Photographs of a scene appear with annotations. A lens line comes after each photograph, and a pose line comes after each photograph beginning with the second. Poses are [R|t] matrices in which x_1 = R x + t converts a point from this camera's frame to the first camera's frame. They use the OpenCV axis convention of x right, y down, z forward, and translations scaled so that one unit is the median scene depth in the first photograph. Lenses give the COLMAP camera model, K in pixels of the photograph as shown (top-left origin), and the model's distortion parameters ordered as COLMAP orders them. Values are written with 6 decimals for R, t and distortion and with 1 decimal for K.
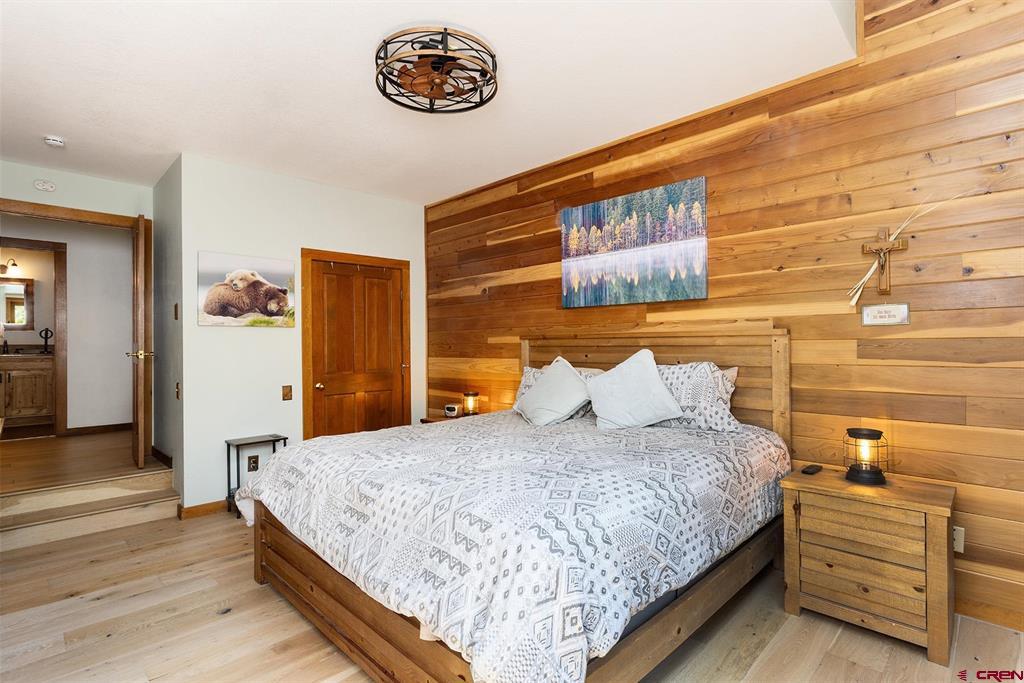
lens RADIAL K [[492.1, 0, 510.0], [0, 492.1, 335.2], [0, 0, 1]] dist [-0.003466, 0.003836]
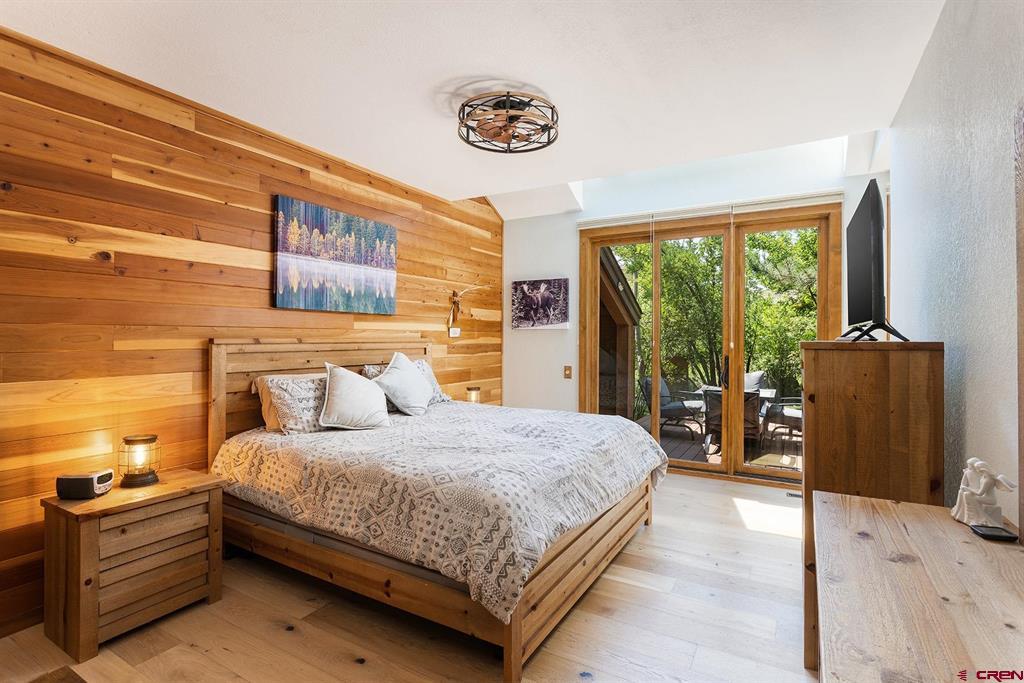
lens RADIAL K [[492.1, 0, 511.2], [0, 492.1, 342.9], [0, 0, 1]] dist [-0.003466, 0.003836]
pose [[-0.241929, 0.011110, 0.970230, -0.927121], [-0.000423, 0.999933, -0.011555, 0.018108], [-0.970294, -0.003206, -0.241908, 0.910025]]
